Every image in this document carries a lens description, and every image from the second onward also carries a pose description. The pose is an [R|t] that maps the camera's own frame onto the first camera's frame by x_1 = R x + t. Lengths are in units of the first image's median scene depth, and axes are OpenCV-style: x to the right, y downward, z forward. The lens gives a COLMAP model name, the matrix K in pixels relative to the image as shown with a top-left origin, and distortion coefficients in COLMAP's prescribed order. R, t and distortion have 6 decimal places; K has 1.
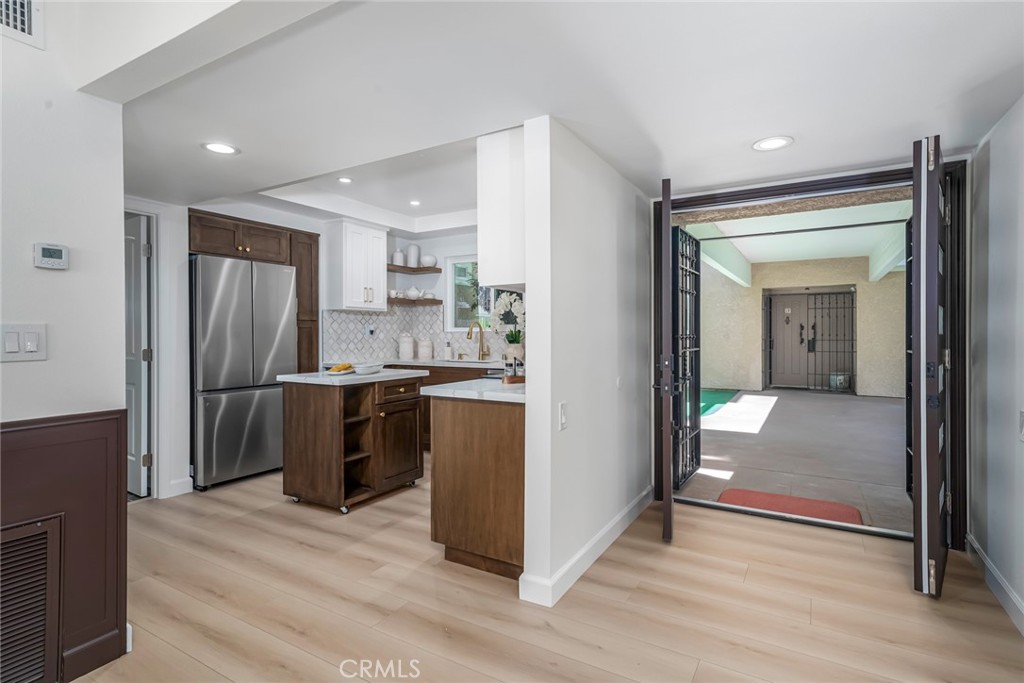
lens RADIAL K [[507.6, 0, 515.4], [0, 507.6, 338.6], [0, 0, 1]] dist [0.001023, 0.000015]
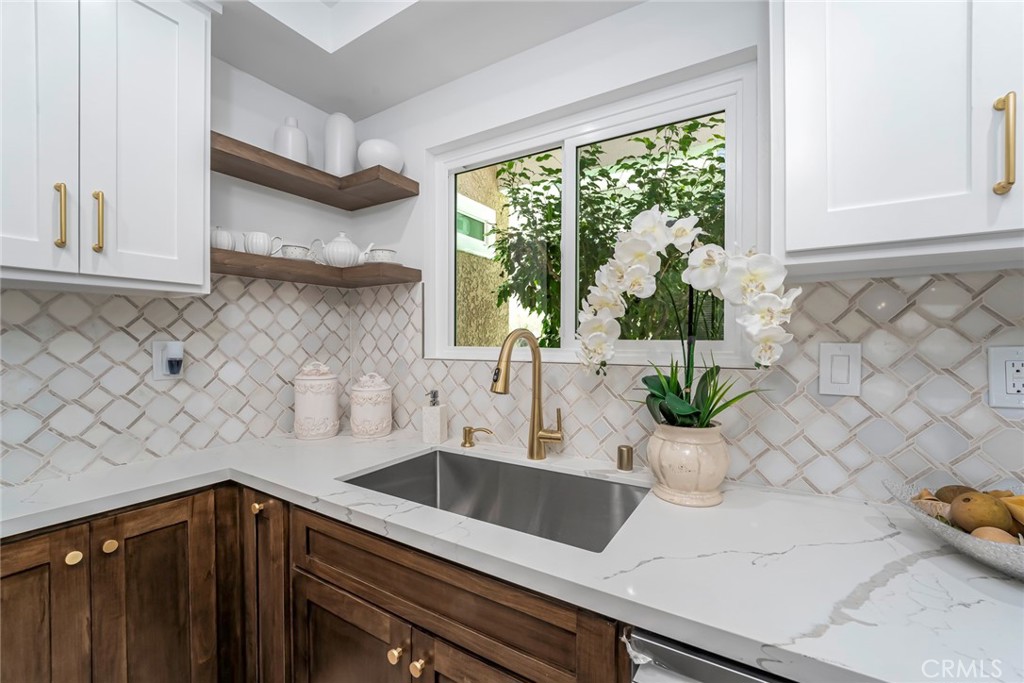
lens RADIAL K [[418.2, 0, 507.0], [0, 418.2, 342.5], [0, 0, 1]] dist [-0.003382, 0.000799]
pose [[0.999160, 0.001883, -0.040940, -0.072658], [-0.001787, 0.999996, 0.002380, -0.026203], [0.040945, -0.002305, 0.999159, 0.728517]]
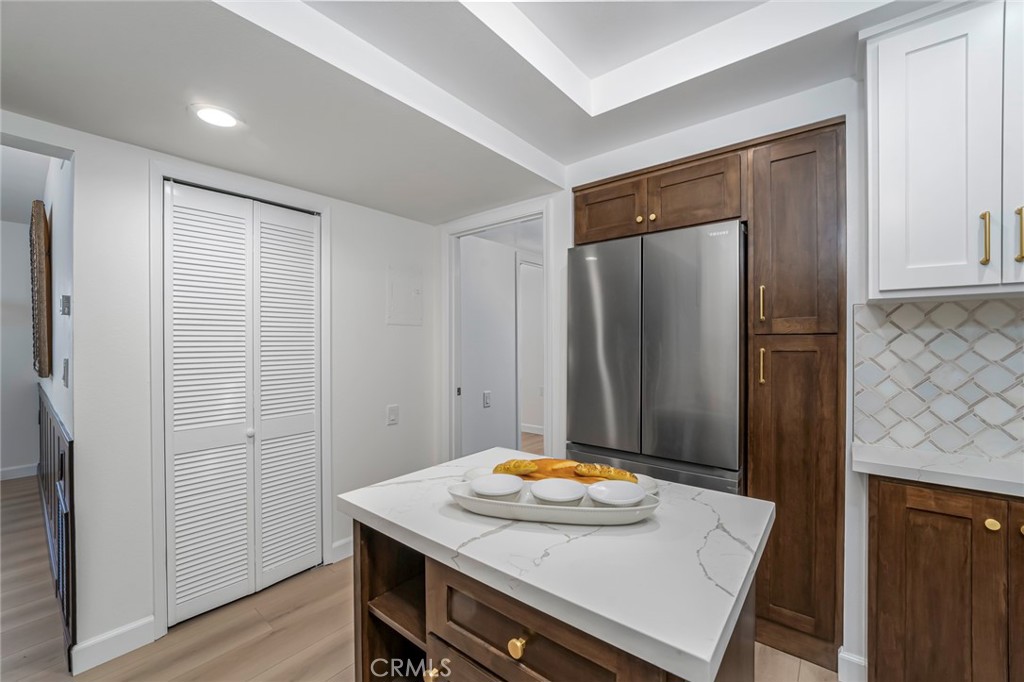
lens RADIAL K [[418.2, 0, 508.5], [0, 418.2, 343.4], [0, 0, 1]] dist [-0.003382, 0.000799]
pose [[-0.147290, 0.010051, -0.989042, -0.021419], [-0.001549, 0.999945, 0.010392, -0.027072], [0.989092, 0.003062, -0.147266, 0.687606]]
